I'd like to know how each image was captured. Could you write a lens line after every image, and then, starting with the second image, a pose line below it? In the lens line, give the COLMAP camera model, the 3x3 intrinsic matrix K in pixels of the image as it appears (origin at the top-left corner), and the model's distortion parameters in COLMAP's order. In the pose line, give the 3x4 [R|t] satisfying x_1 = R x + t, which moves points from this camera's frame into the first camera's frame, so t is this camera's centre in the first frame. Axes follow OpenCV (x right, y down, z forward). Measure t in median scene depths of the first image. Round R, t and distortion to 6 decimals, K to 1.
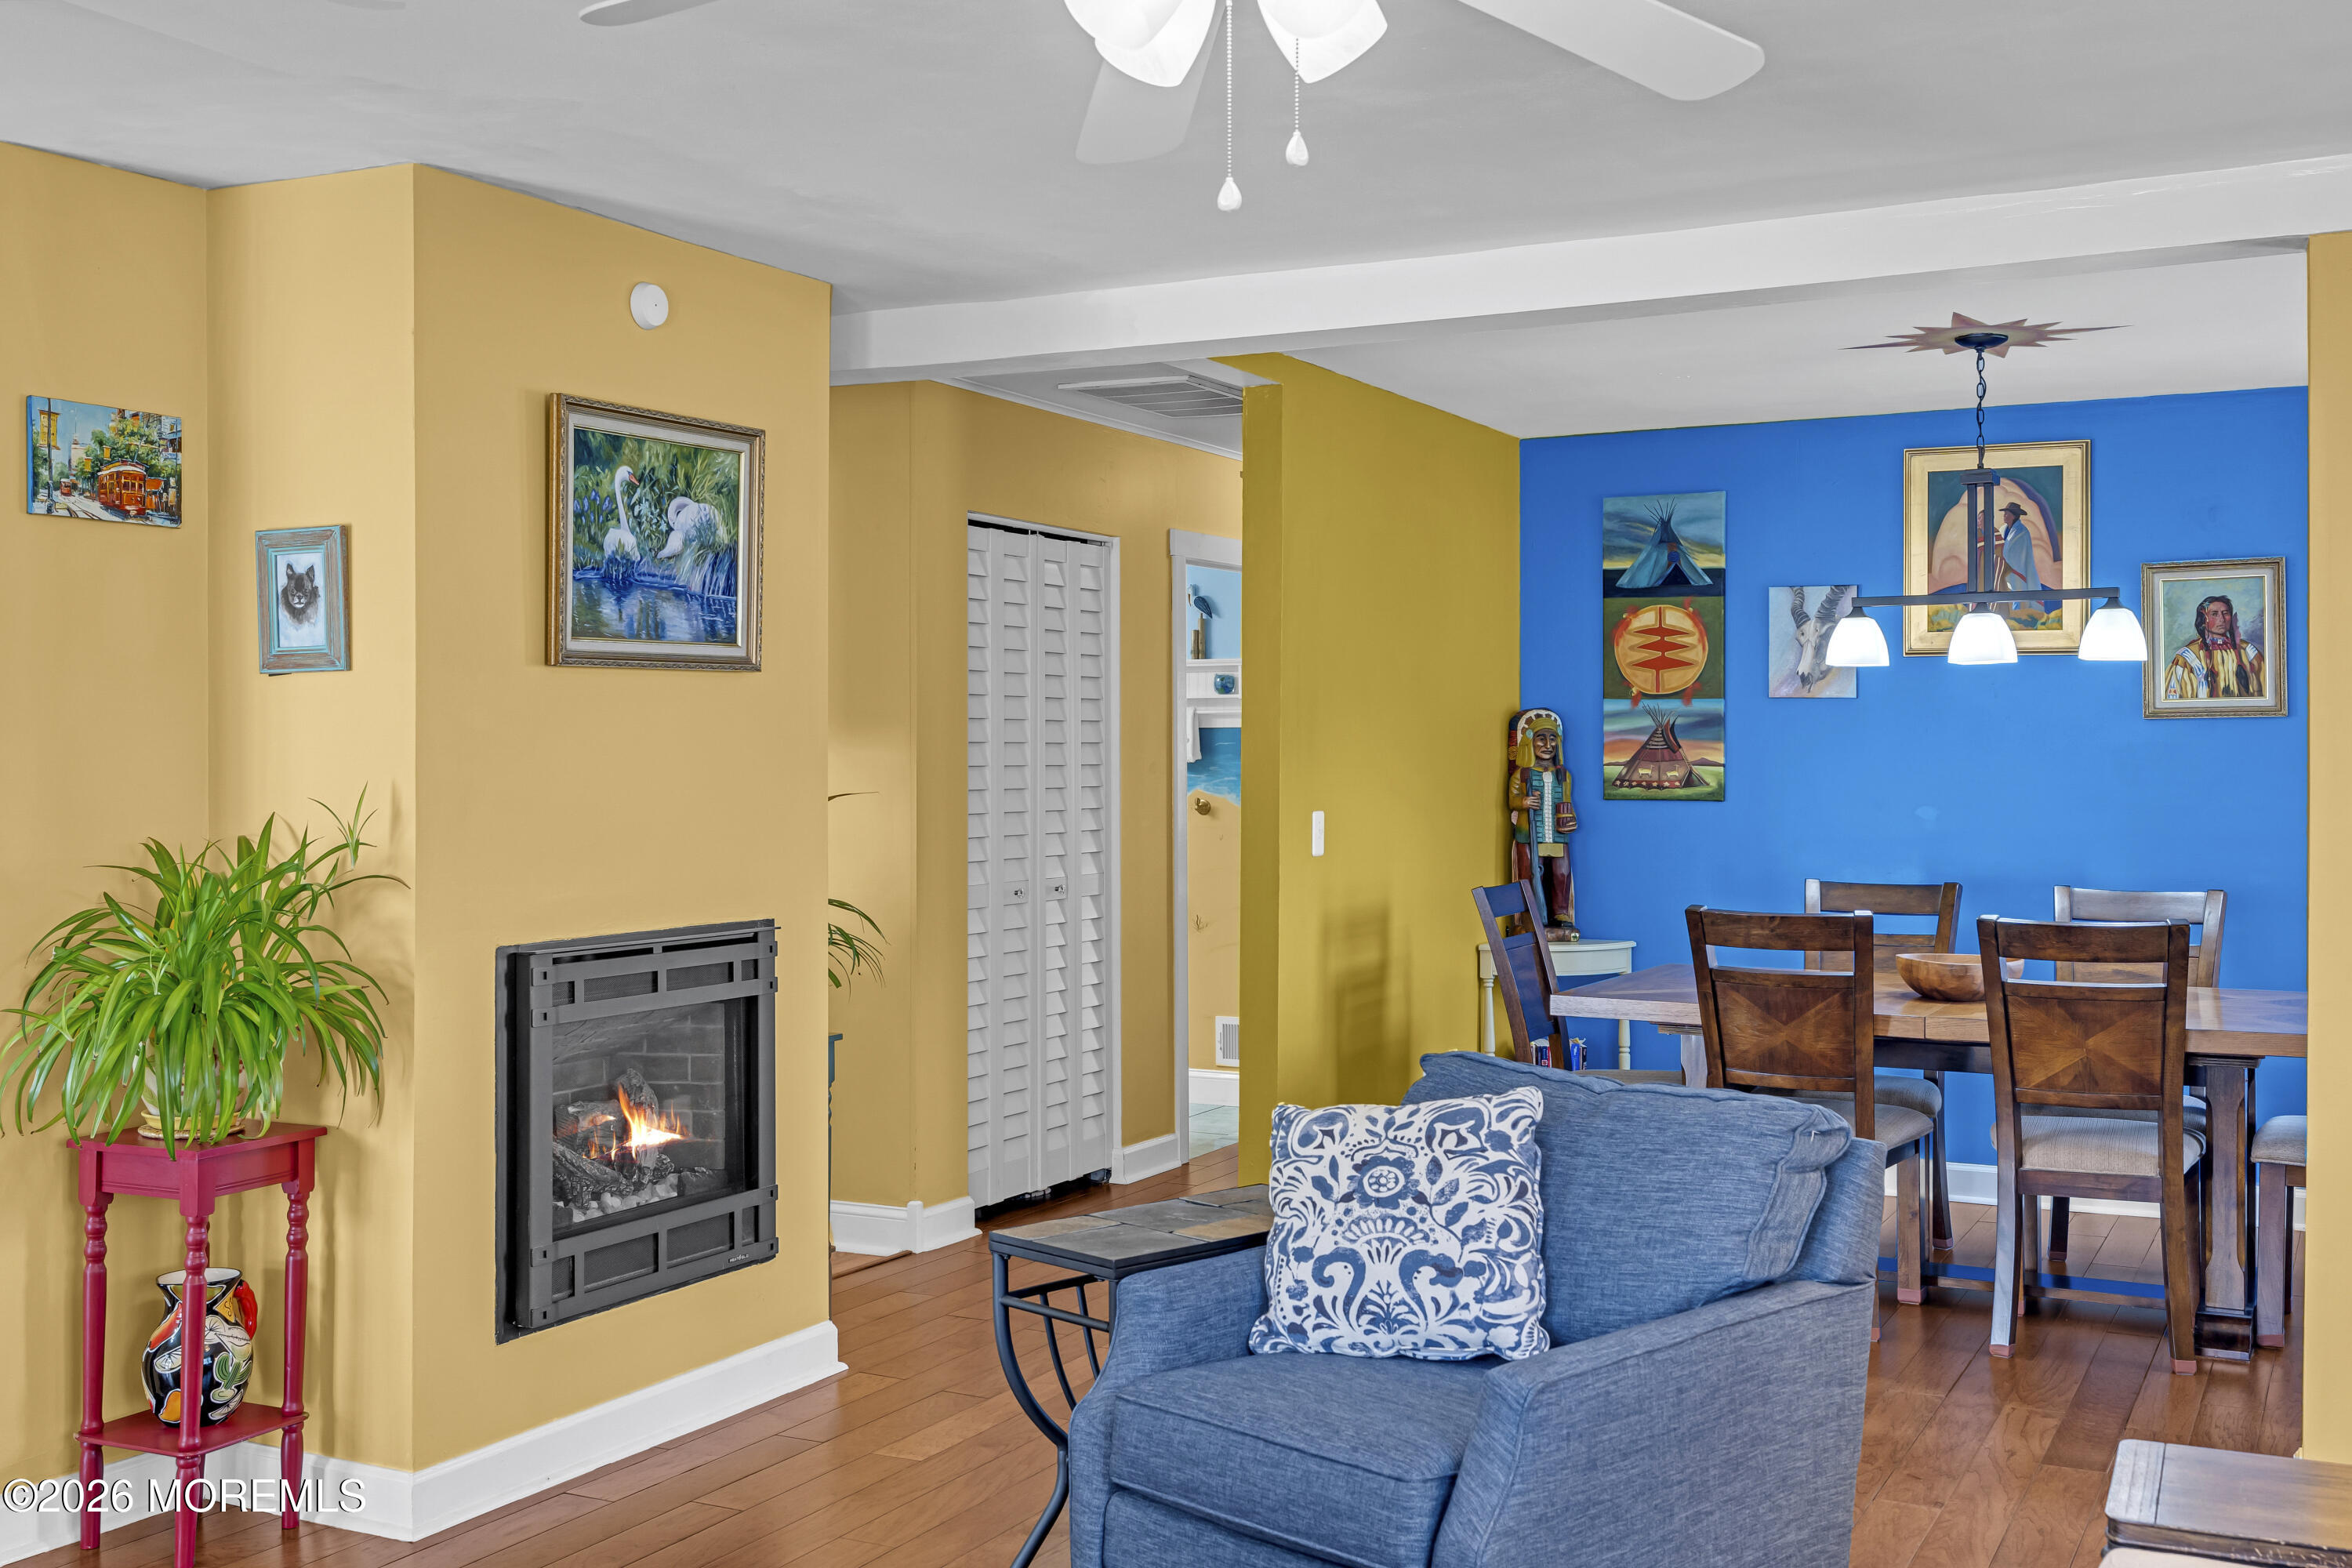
lens RADIAL K [[2351.4, 0, 1184.9], [0, 2351.4, 744.4], [0, 0, 1]] dist [0.023607, -0.018632]
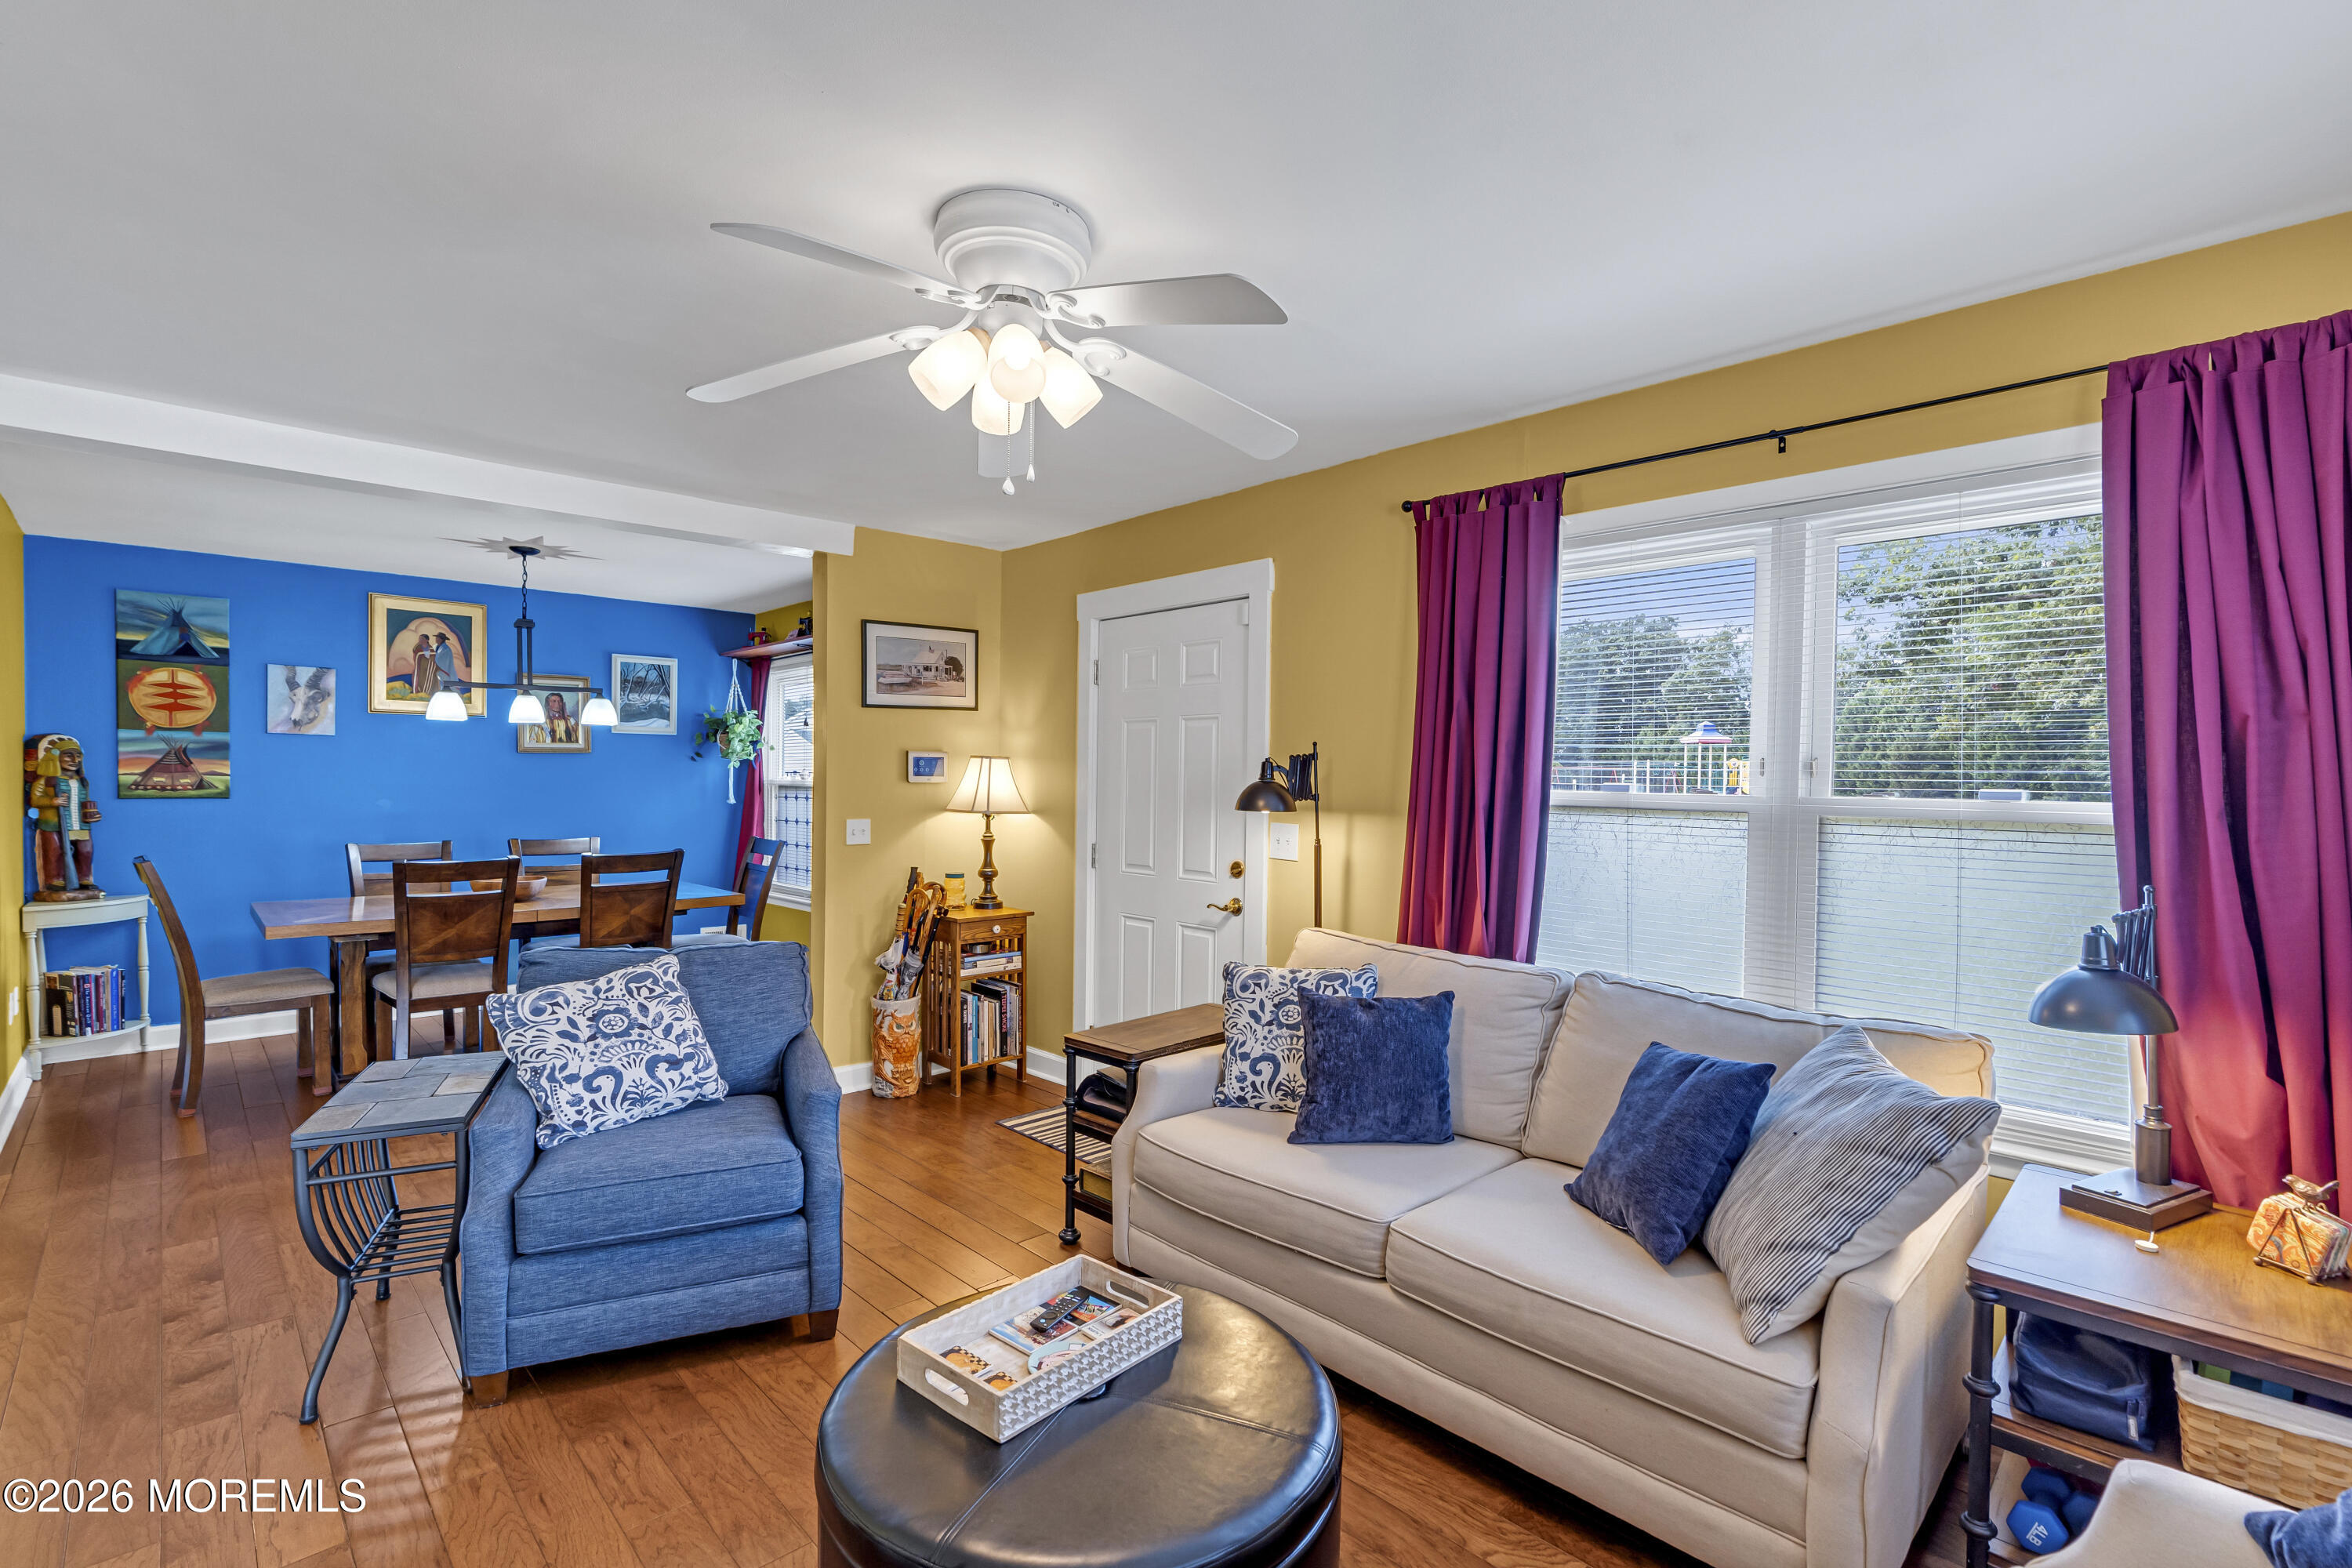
lens RADIAL K [[1074.9, 0, 1179.6], [0, 1074.9, 795.6], [0, 0, 1]] dist [-0.001008, 0.000604]
pose [[0.324632, -0.014586, 0.945728, -0.256899], [-0.011553, 0.999745, 0.019385, 0.001375], [-0.945770, -0.017219, 0.324381, 0.185237]]
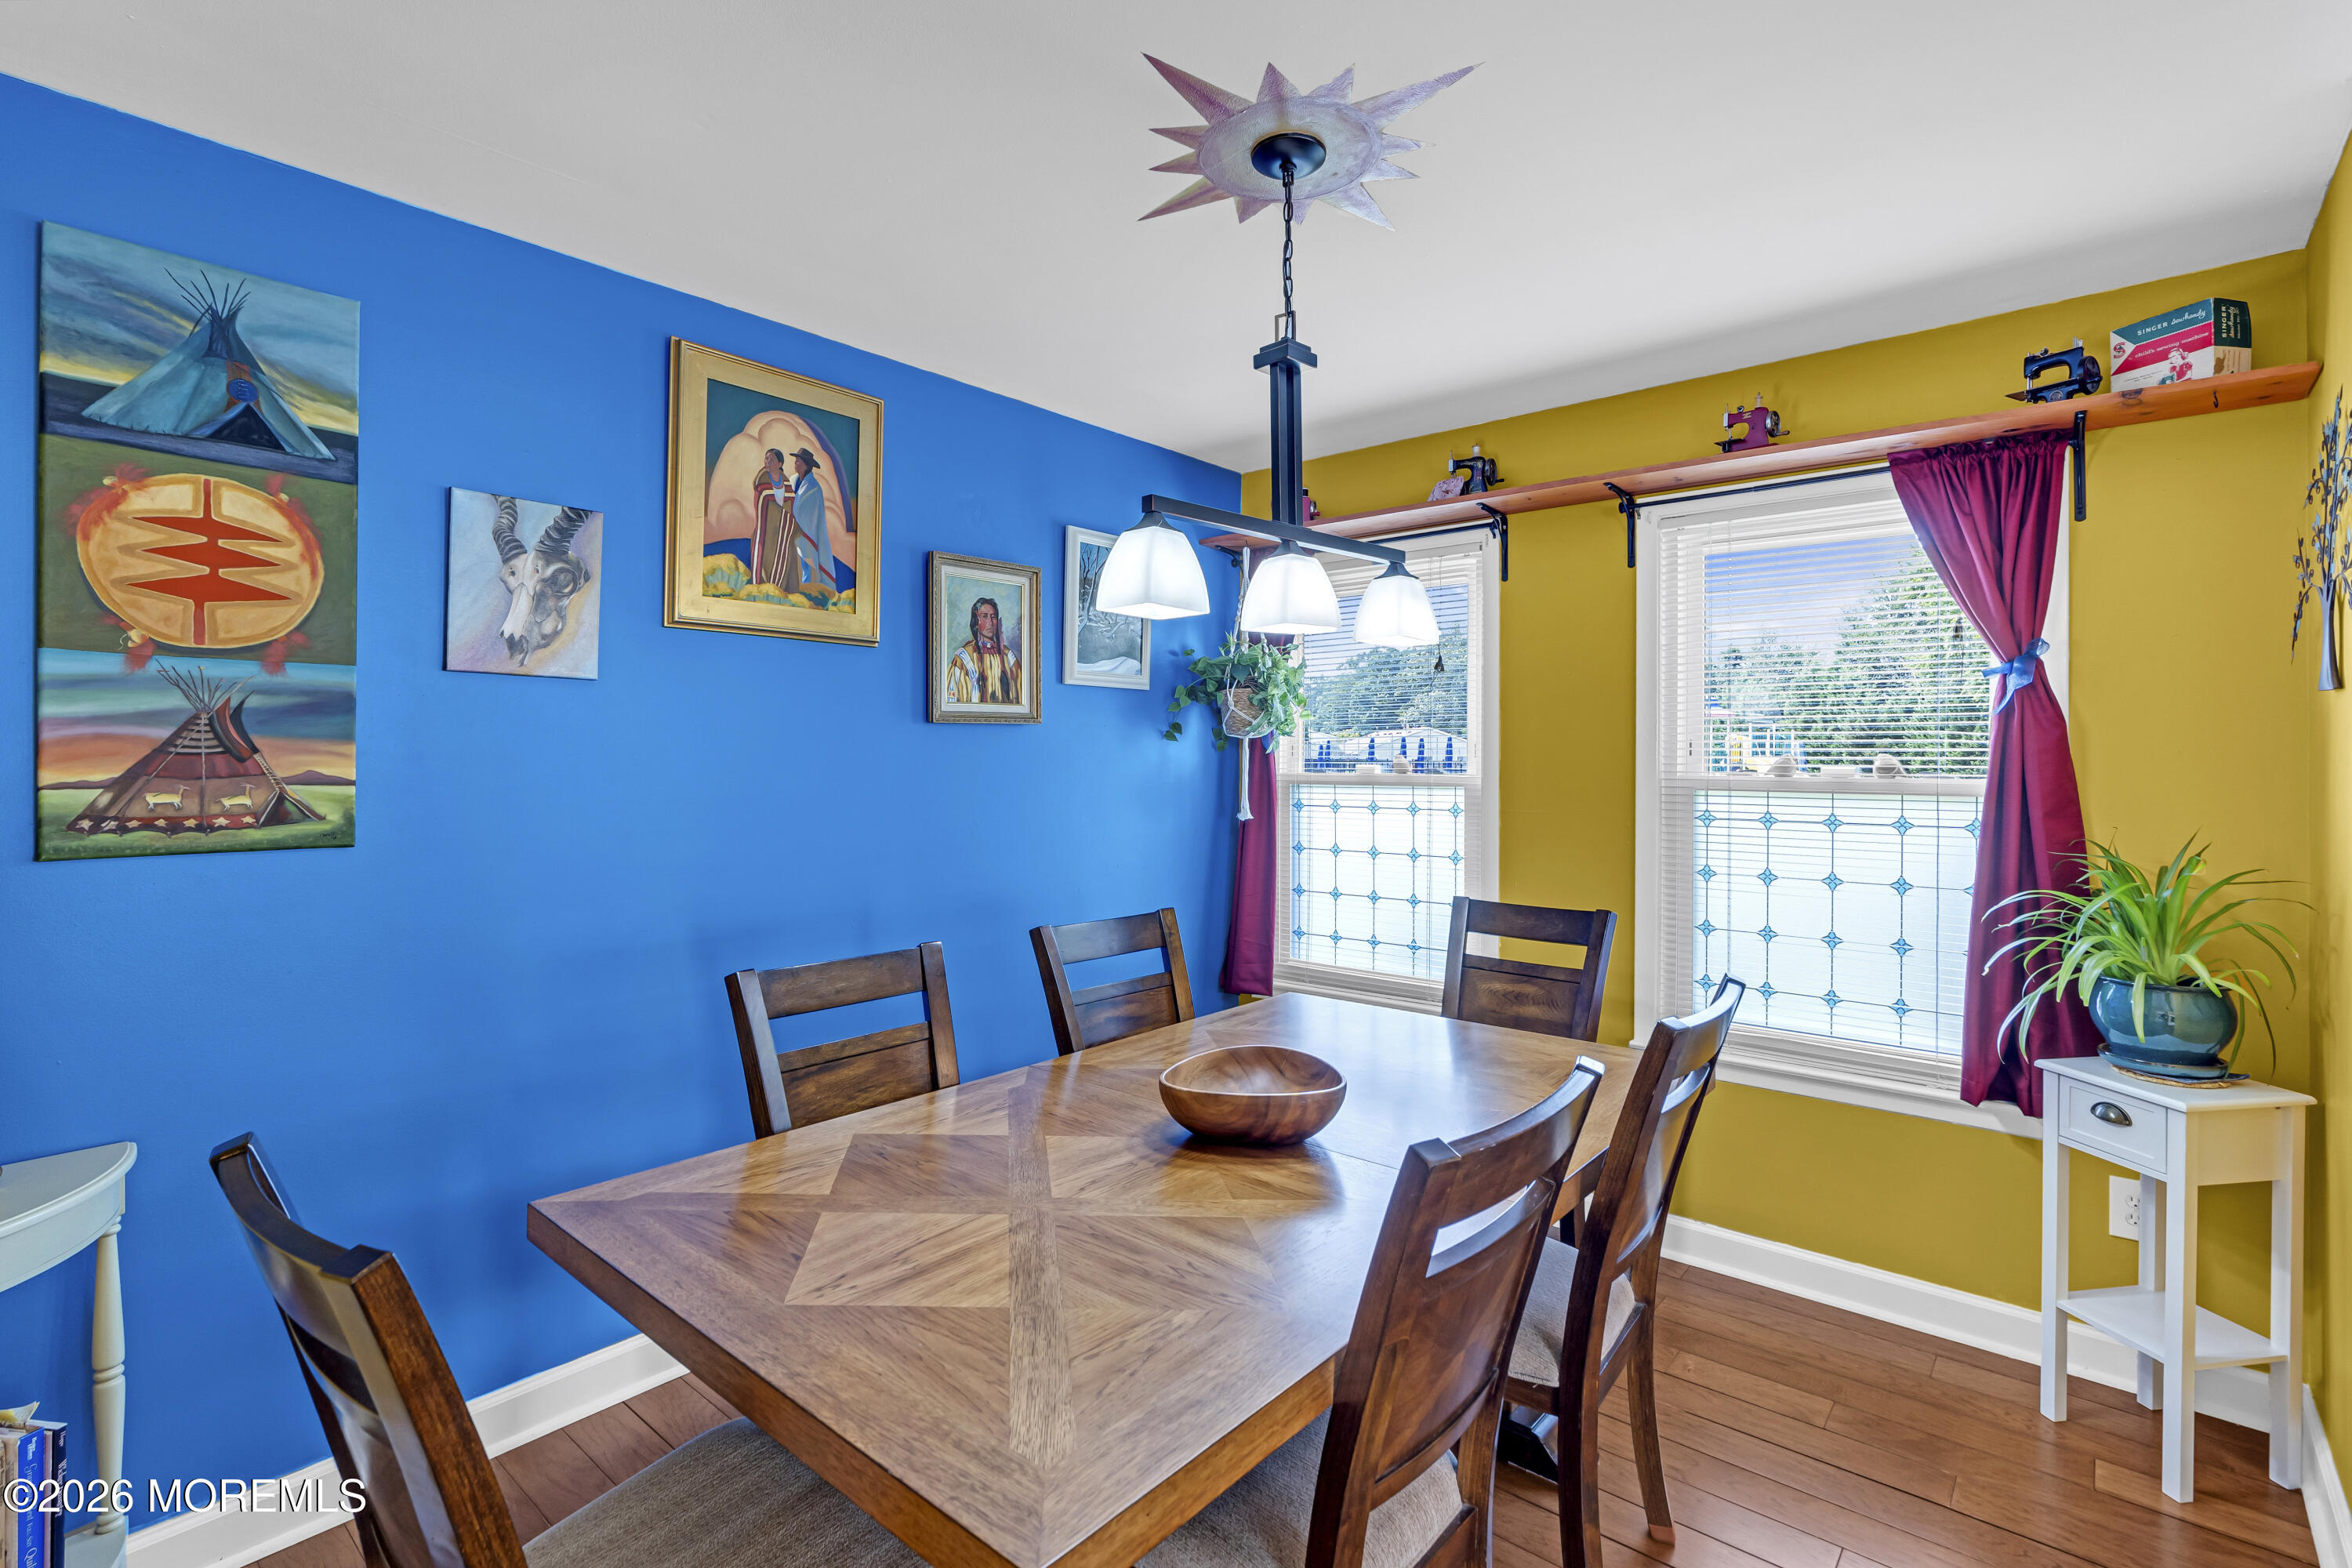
lens RADIAL K [[1092.2, 0, 1185.4], [0, 1092.2, 751.7], [0, 0, 1]] dist [-0.001044, 0.000375]
pose [[0.227309, 0.004057, 0.973814, 0.019026], [-0.005663, 0.999980, -0.002844, 0.000948], [-0.973806, -0.004868, 0.227327, 0.795758]]
